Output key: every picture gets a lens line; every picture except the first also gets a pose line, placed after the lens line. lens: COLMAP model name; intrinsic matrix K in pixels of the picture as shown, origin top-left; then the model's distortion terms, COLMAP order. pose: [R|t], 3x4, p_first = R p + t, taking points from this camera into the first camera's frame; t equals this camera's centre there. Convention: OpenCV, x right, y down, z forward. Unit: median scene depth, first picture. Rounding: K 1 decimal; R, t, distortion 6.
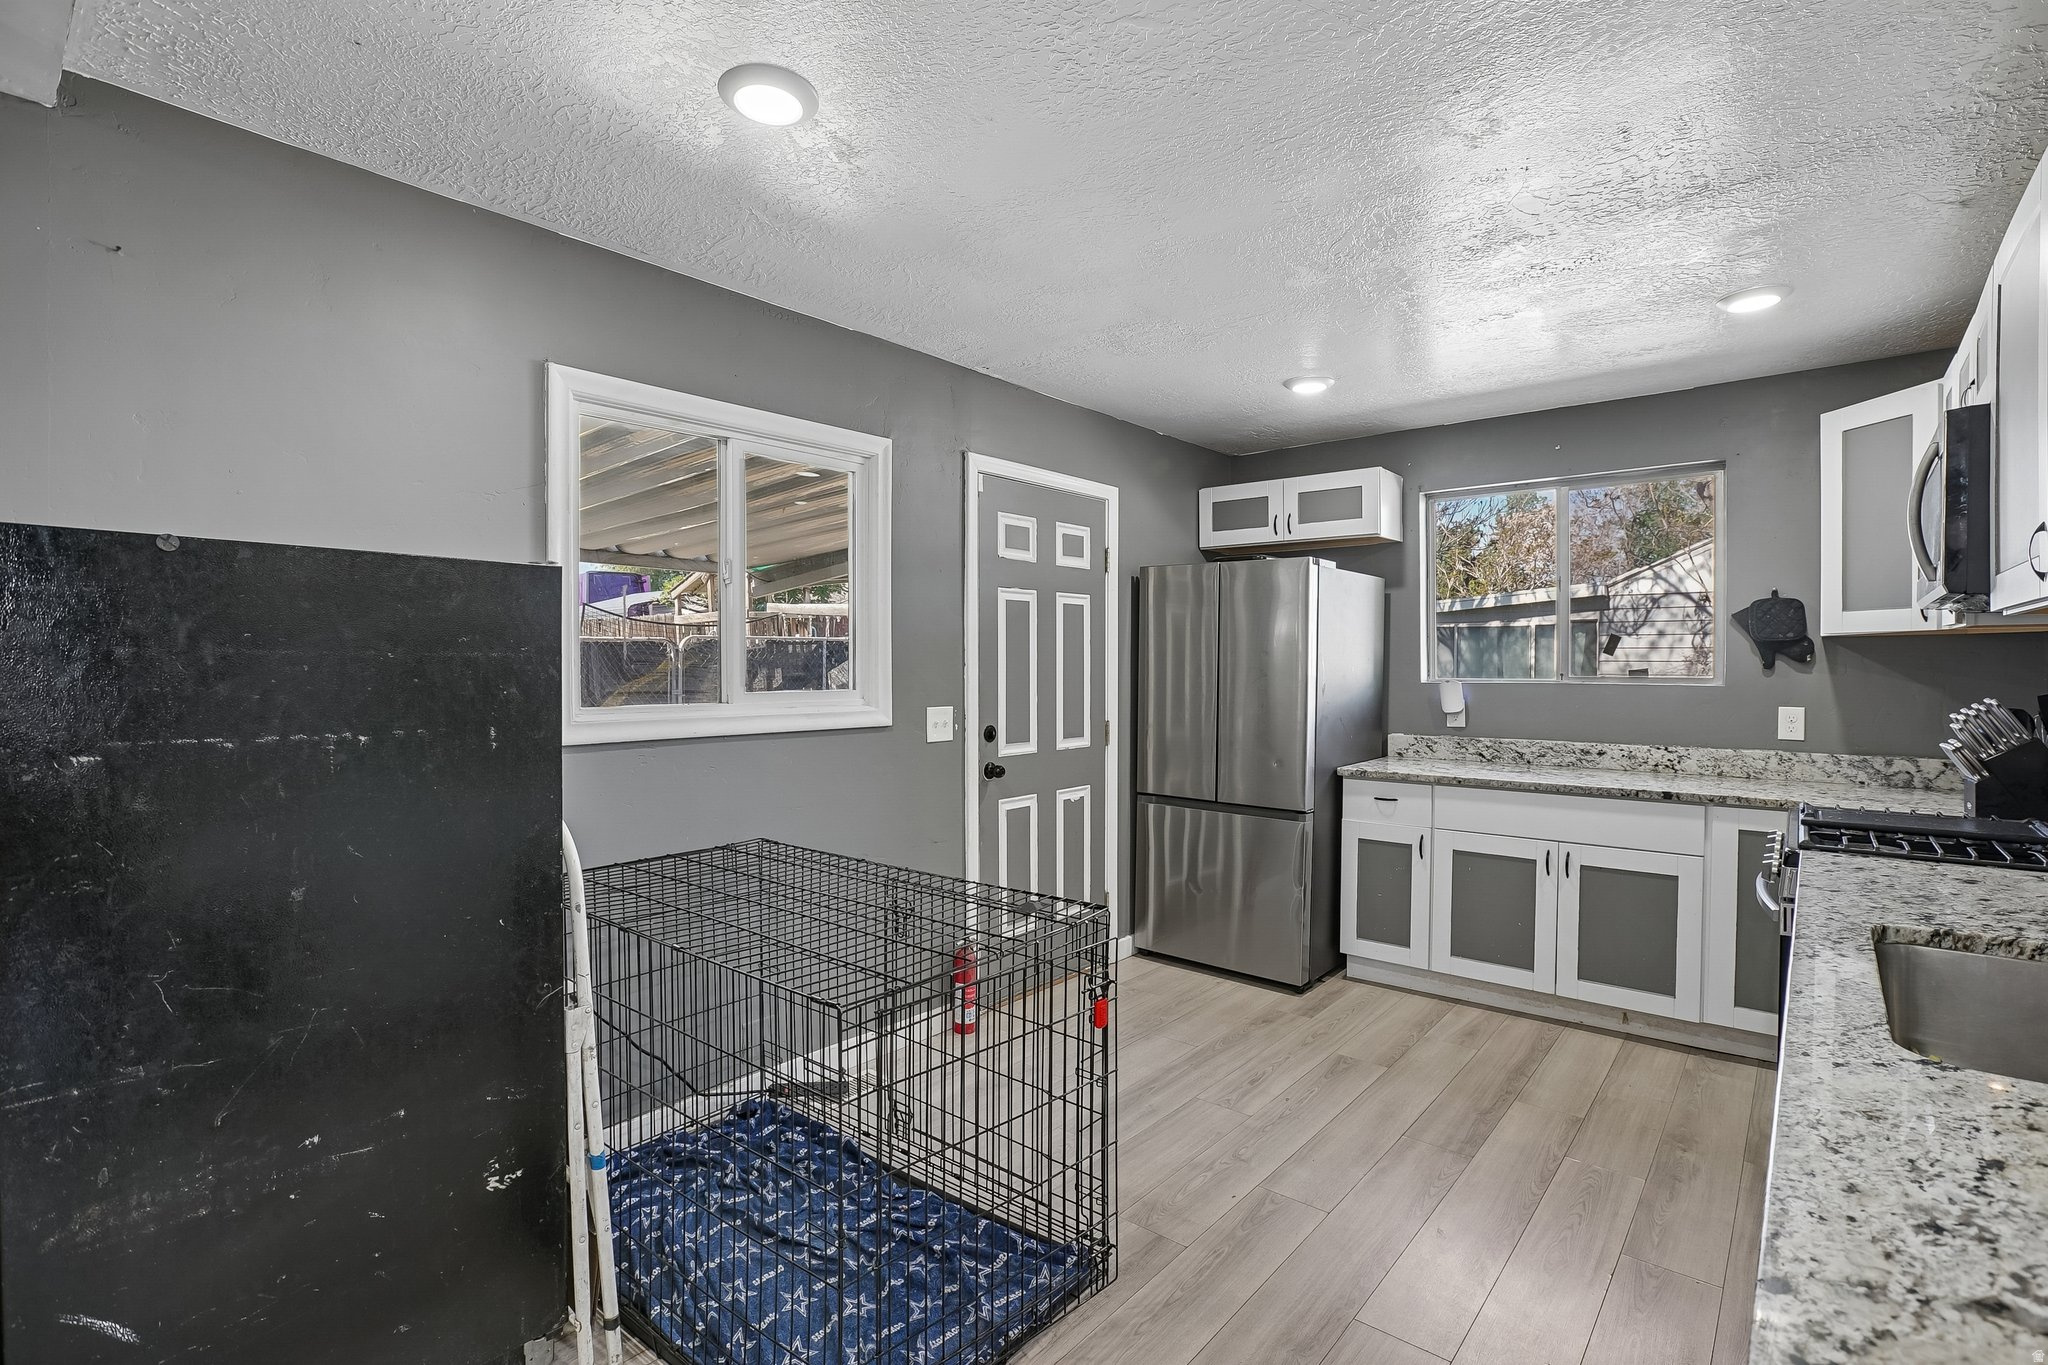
lens RADIAL K [[945.9, 0, 1036.5], [0, 945.9, 684.6], [0, 0, 1]] dist [-0.062345, 0.026011]
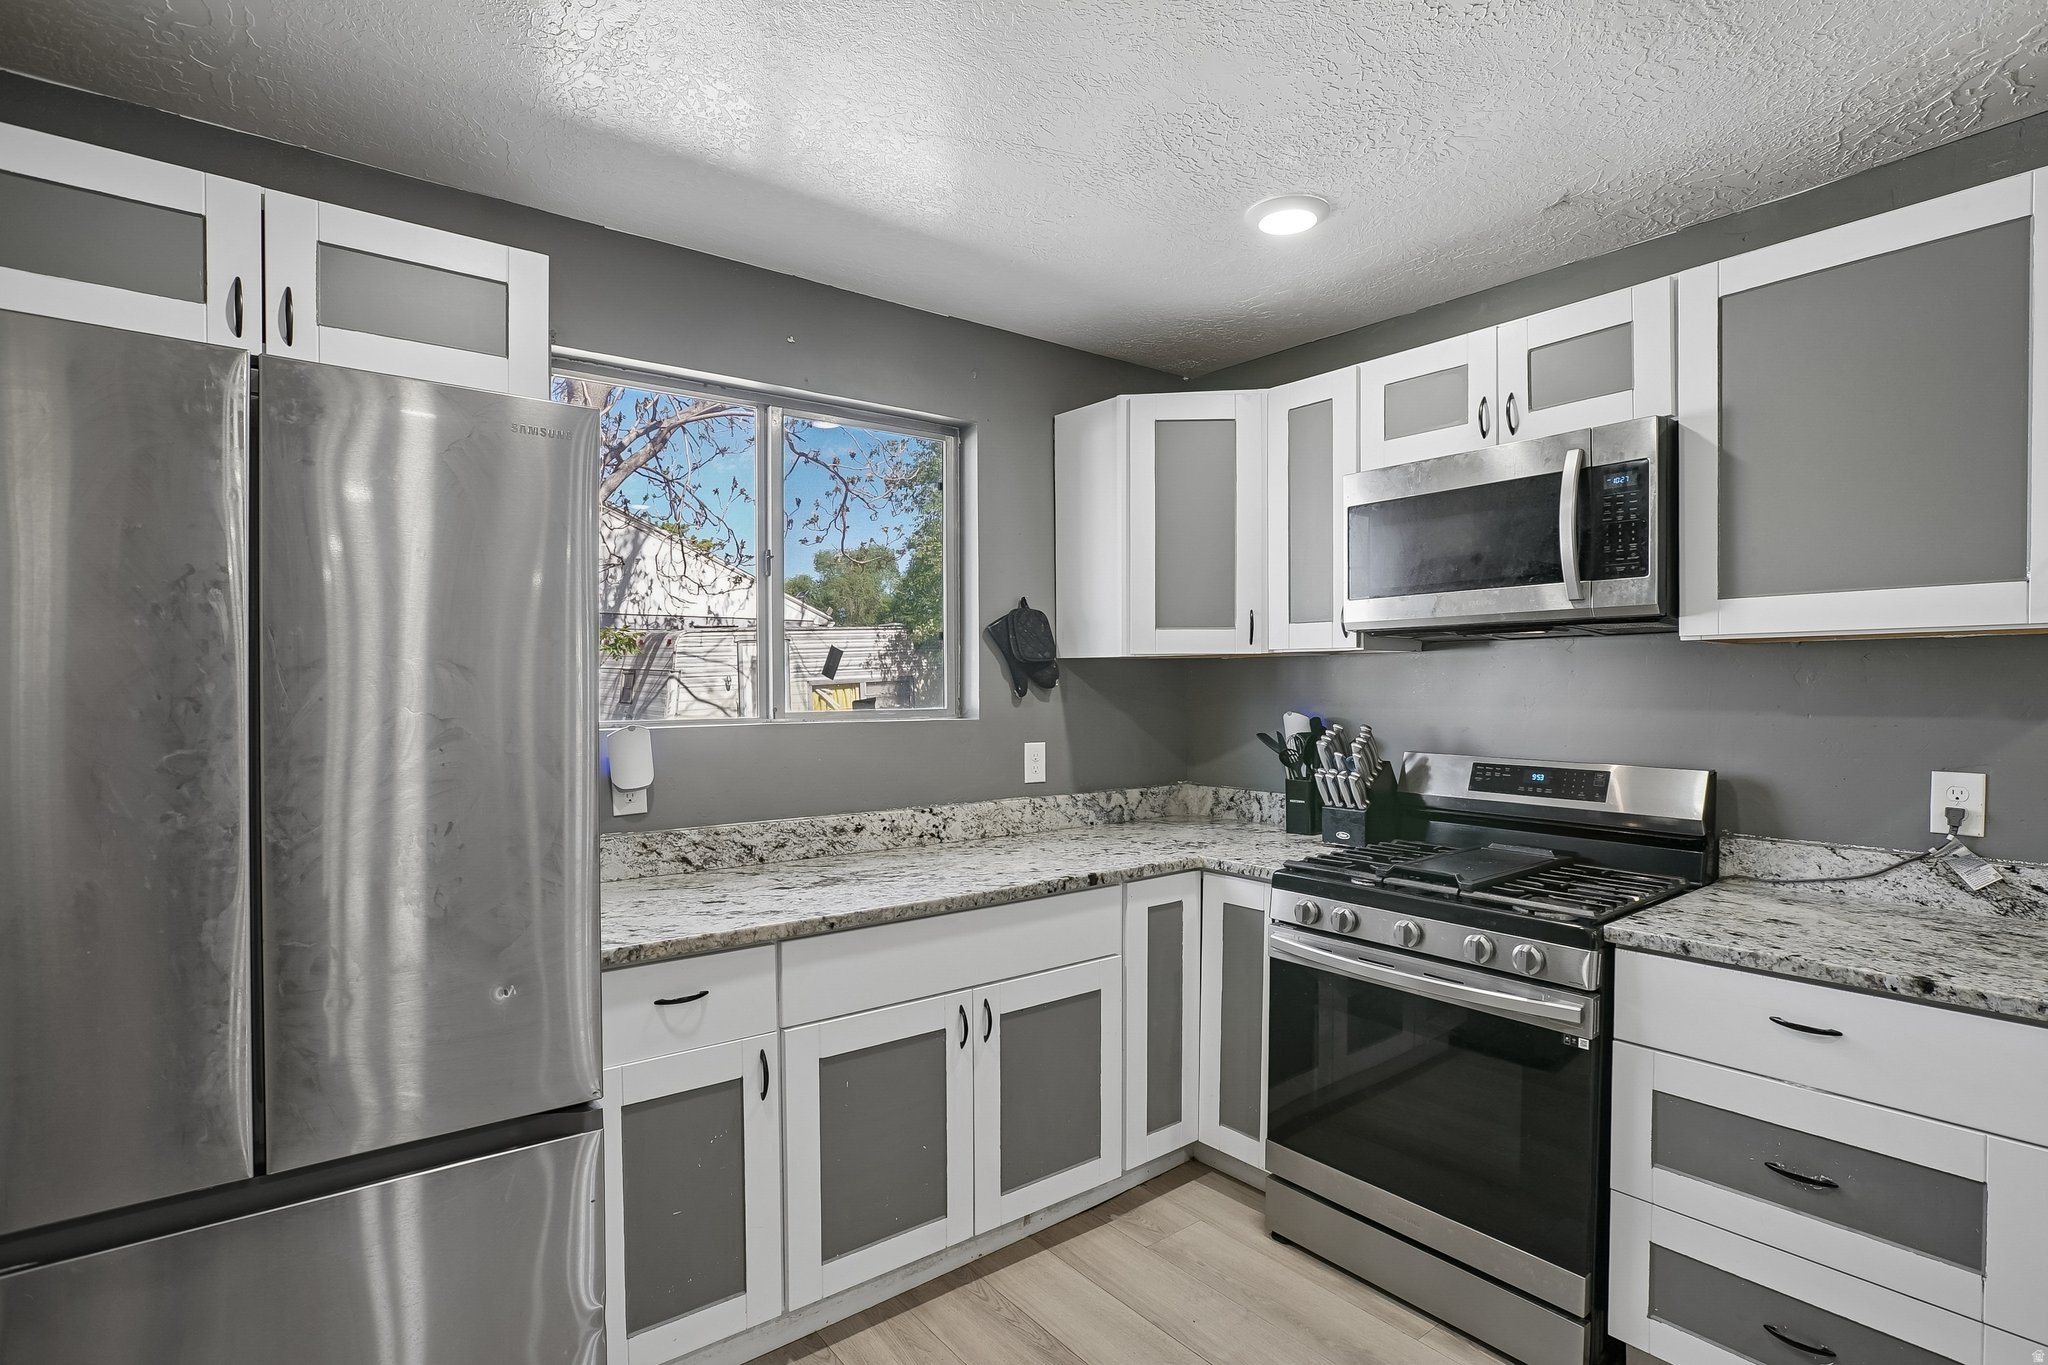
lens RADIAL K [[1010.7, 0, 1052.7], [0, 1010.7, 709.0], [0, 0, 1]] dist [-0.038380, 0.000556]
pose [[0.193064, -0.022668, 0.980924, -0.061495], [0.023980, 0.999544, 0.018379, -0.020677], [-0.980893, 0.019974, 0.193520, 0.755414]]
